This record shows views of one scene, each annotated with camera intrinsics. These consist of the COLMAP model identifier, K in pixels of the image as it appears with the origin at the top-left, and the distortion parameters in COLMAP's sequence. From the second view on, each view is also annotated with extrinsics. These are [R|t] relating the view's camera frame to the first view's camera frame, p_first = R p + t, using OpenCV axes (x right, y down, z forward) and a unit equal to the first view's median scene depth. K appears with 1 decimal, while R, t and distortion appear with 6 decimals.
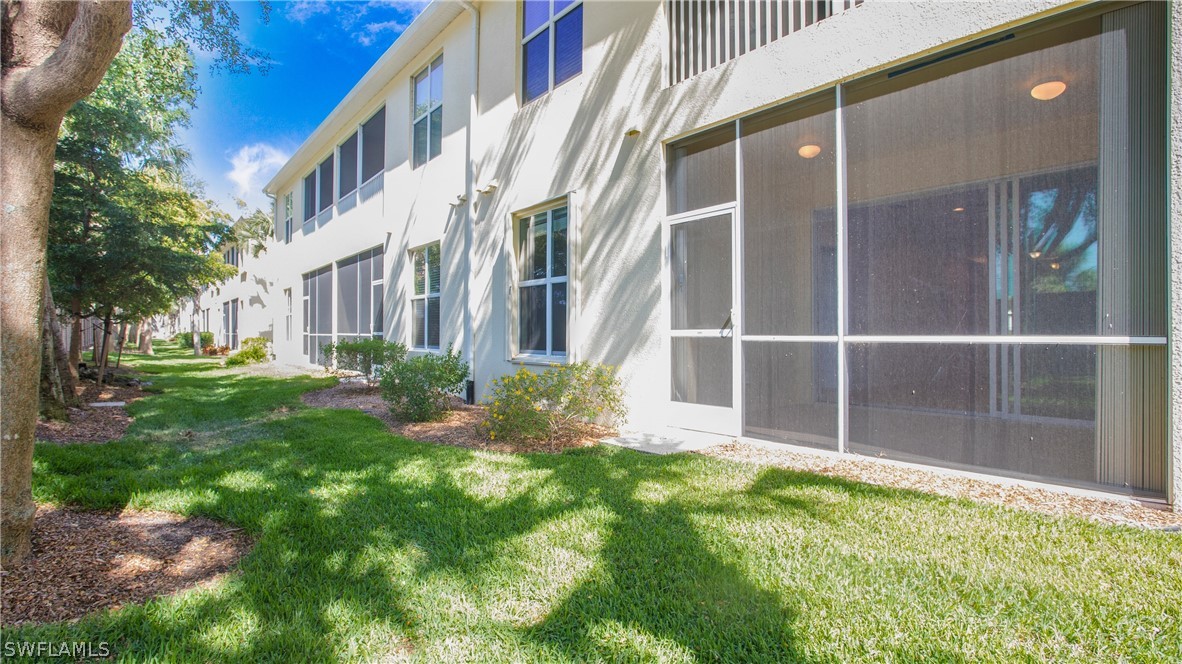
lens RADIAL K [[634.5, 0, 590.9], [0, 634.5, 320.6], [0, 0, 1]] dist [-0.005654, -0.000048]
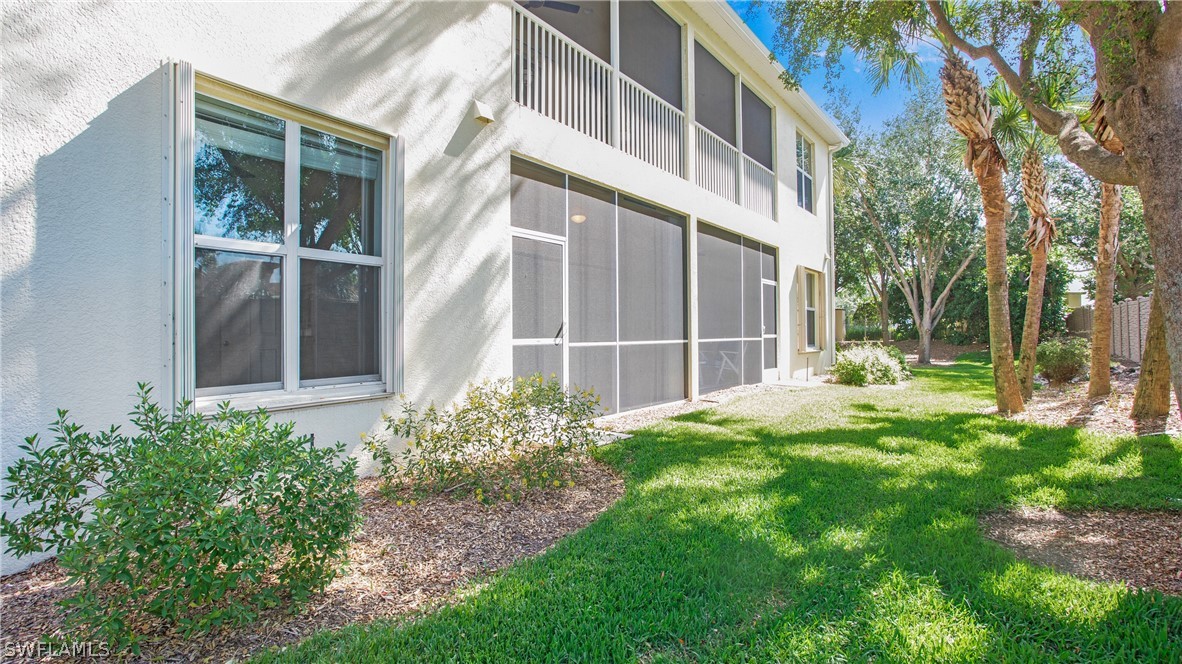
lens RADIAL K [[634.5, 0, 590.9], [0, 634.5, 320.6], [0, 0, 1]] dist [-0.005654, -0.000048]
pose [[-0.349621, 0.027697, 0.936482, -0.902798], [-0.004276, 0.999505, -0.031157, 0.016844], [-0.936882, -0.014897, -0.349329, 1.297167]]
